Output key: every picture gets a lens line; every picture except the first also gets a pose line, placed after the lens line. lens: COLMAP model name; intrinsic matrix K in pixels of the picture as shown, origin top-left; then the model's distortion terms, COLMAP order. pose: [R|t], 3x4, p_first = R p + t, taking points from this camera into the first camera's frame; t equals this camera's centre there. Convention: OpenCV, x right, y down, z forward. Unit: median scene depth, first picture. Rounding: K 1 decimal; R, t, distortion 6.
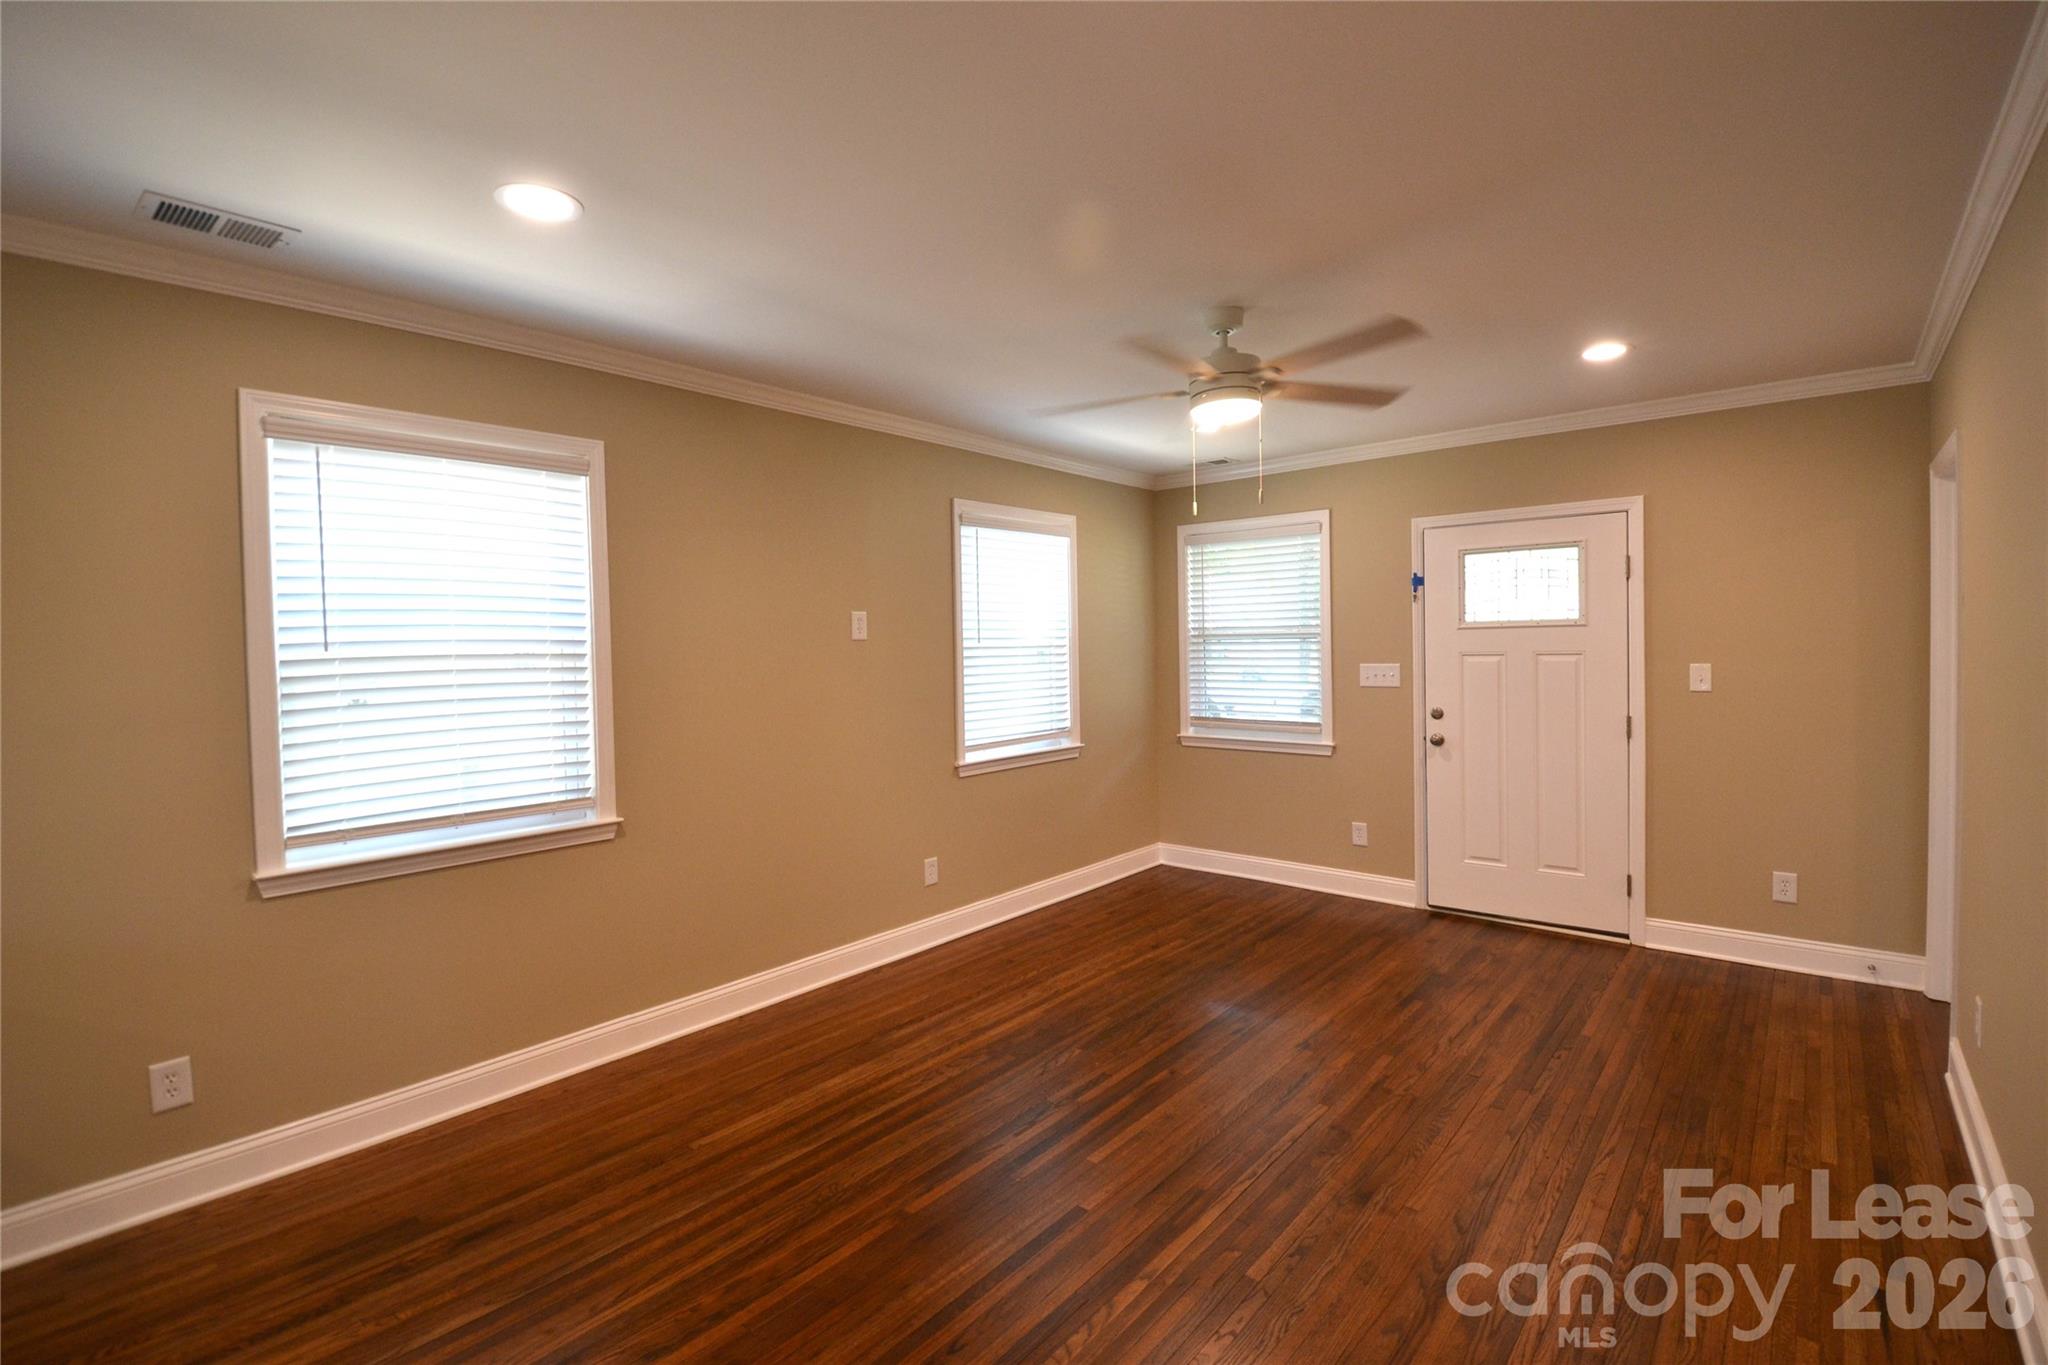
lens RADIAL K [[912.8, 0, 1024.8], [0, 912.8, 666.8], [0, 0, 1]] dist [0.021033, -0.024507]
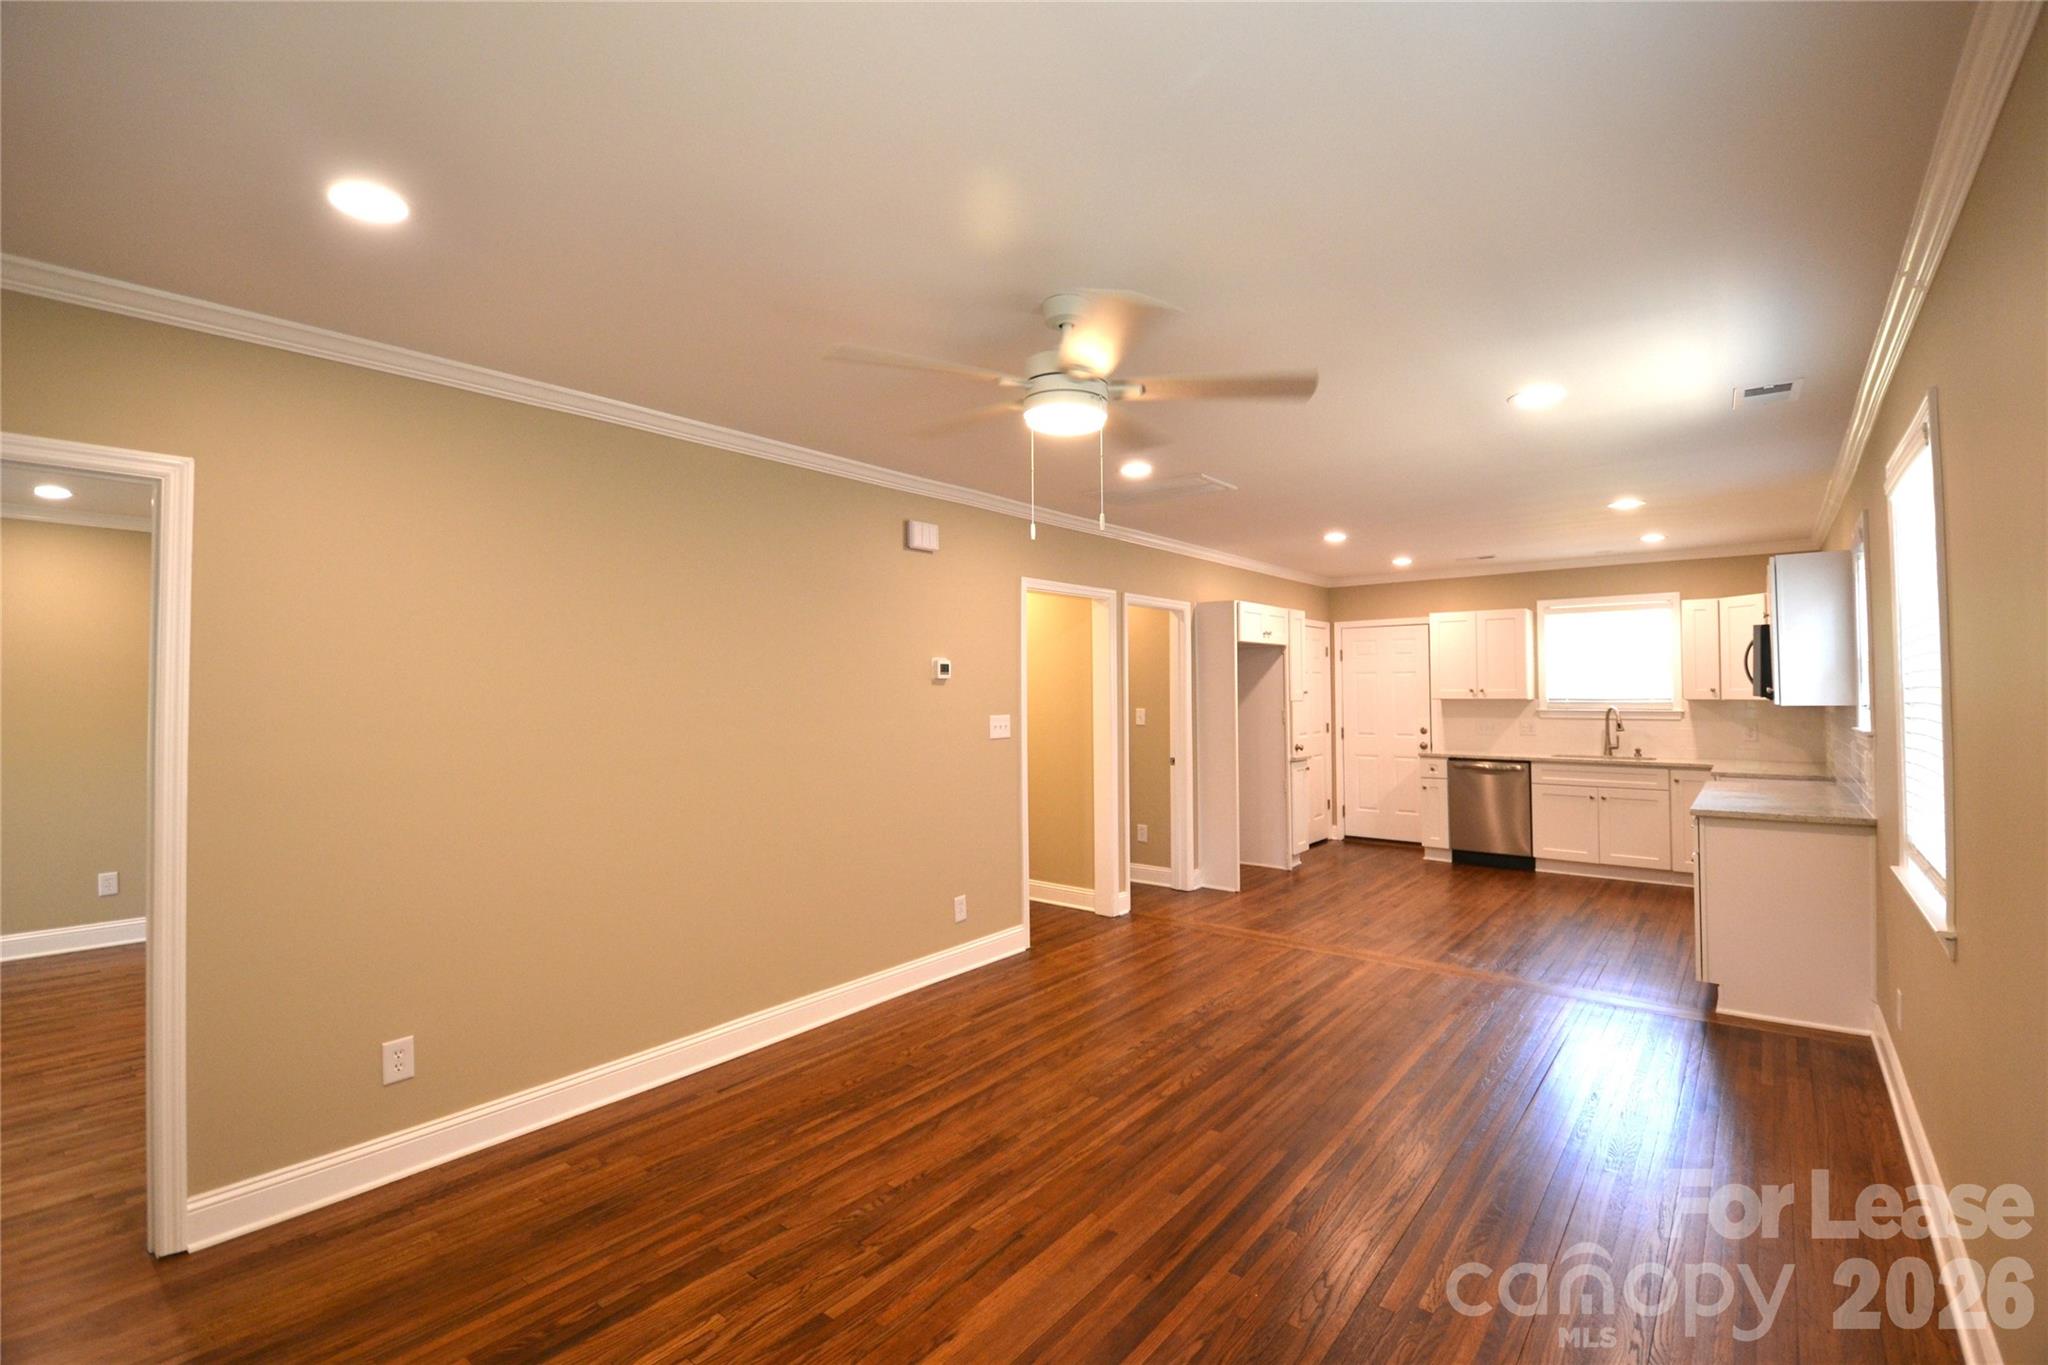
lens RADIAL K [[912.8, 0, 1024.8], [0, 912.8, 666.8], [0, 0, 1]] dist [0.021033, -0.024507]
pose [[-0.999045, 0.022647, -0.037371, 0.199837], [0.022535, 0.999740, 0.003406, -0.037727], [0.037438, 0.002561, -0.999296, 1.248445]]
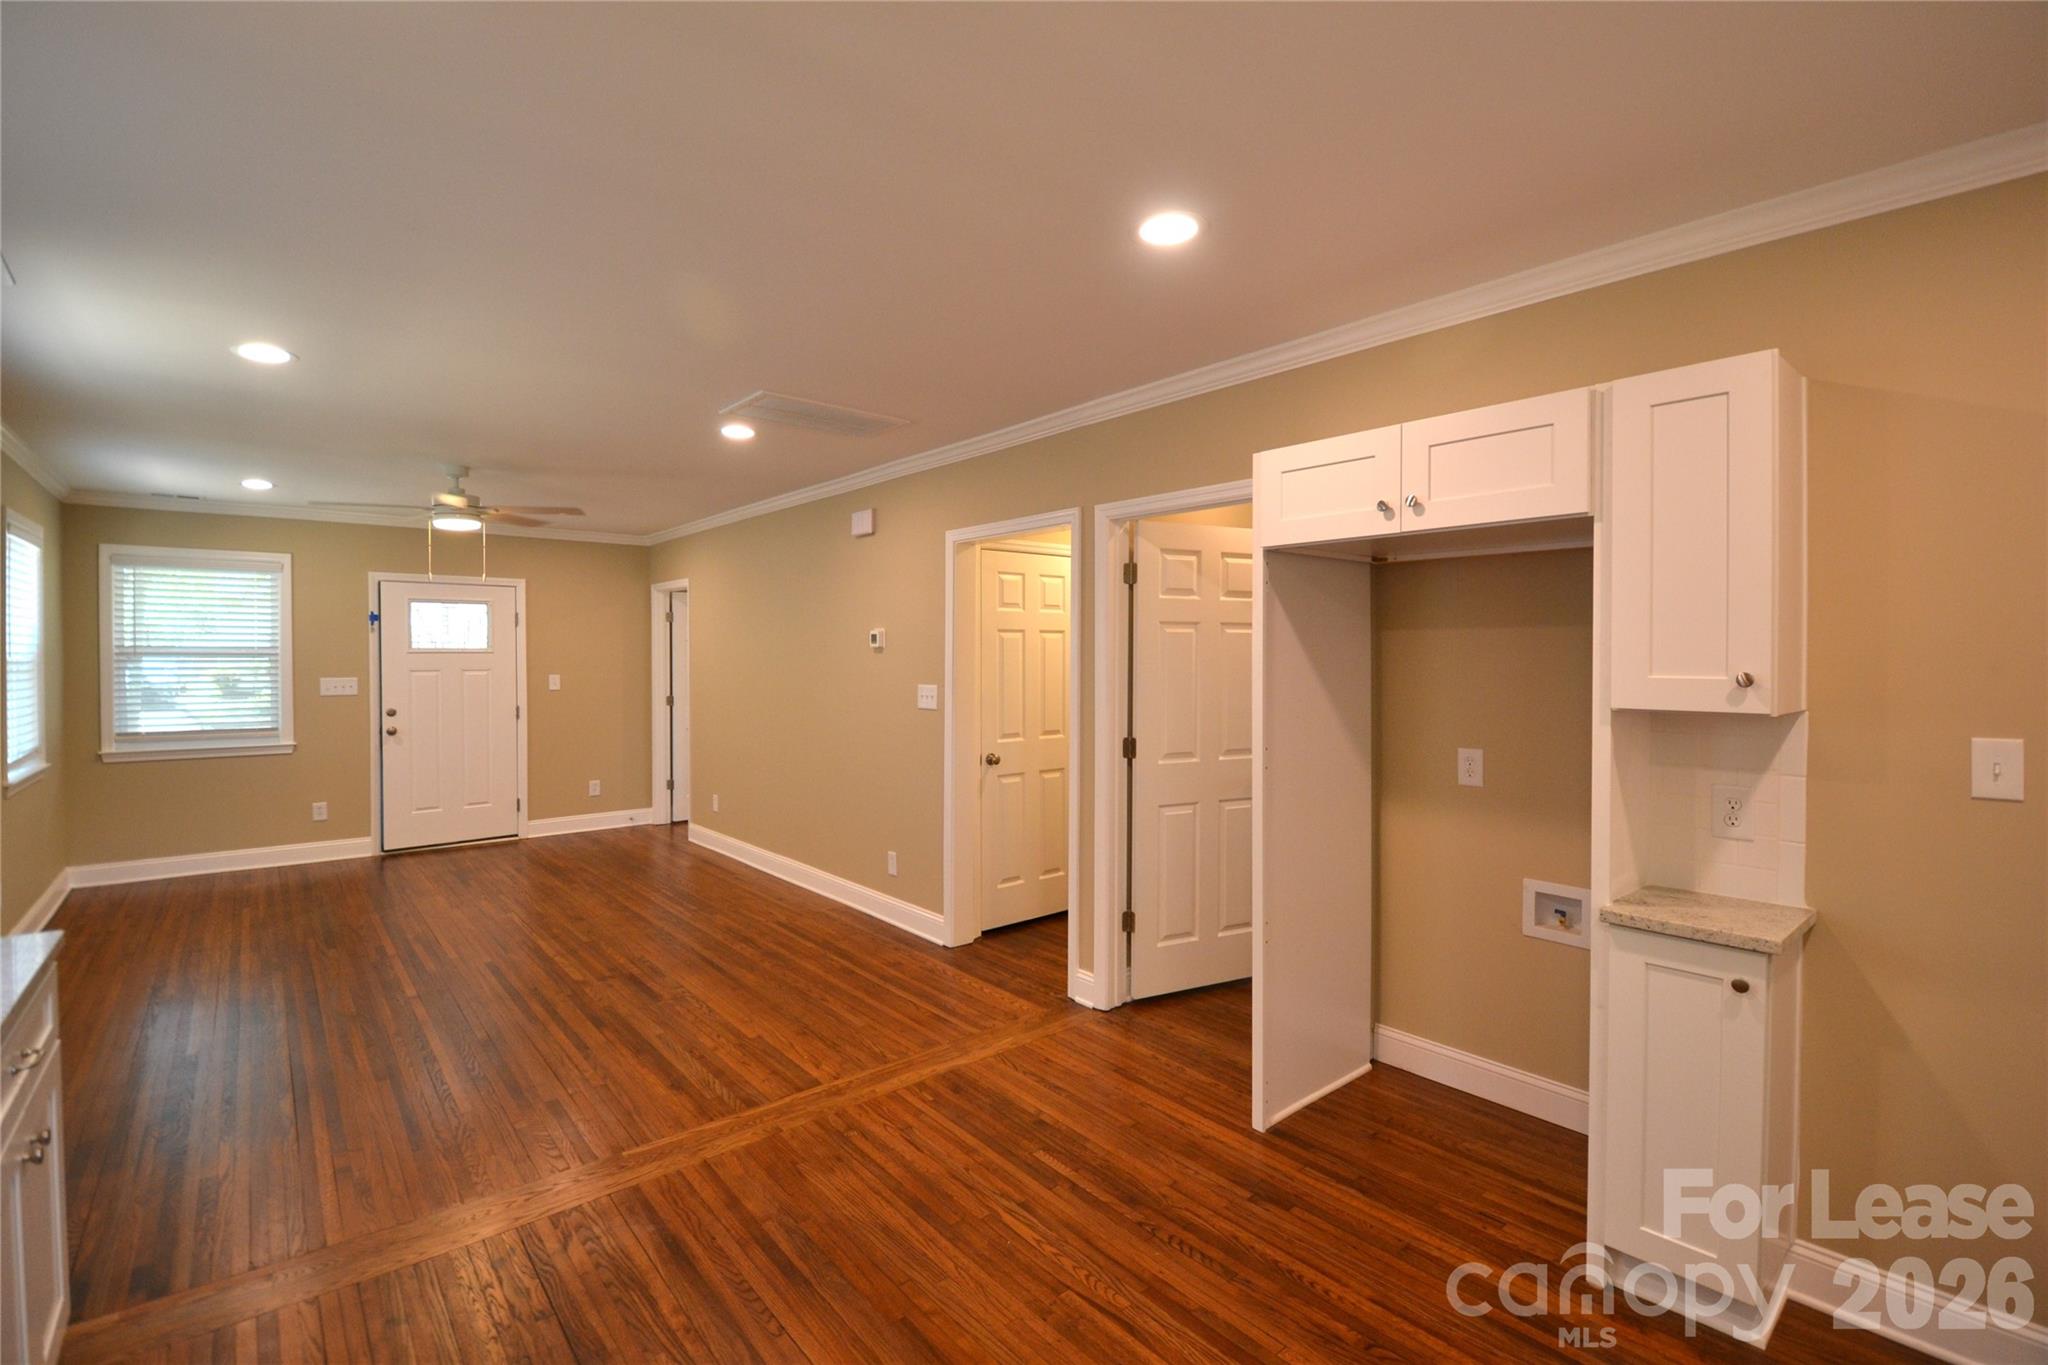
lens RADIAL K [[911.2, 0, 1026.7], [0, 911.2, 667.1], [0, 0, 1]] dist [0.021691, -0.026079]
pose [[0.154670, 0.006432, 0.987945, -0.883345], [0.023136, 0.999681, -0.010130, 0.020194], [-0.987695, 0.024424, 0.154472, -0.208044]]
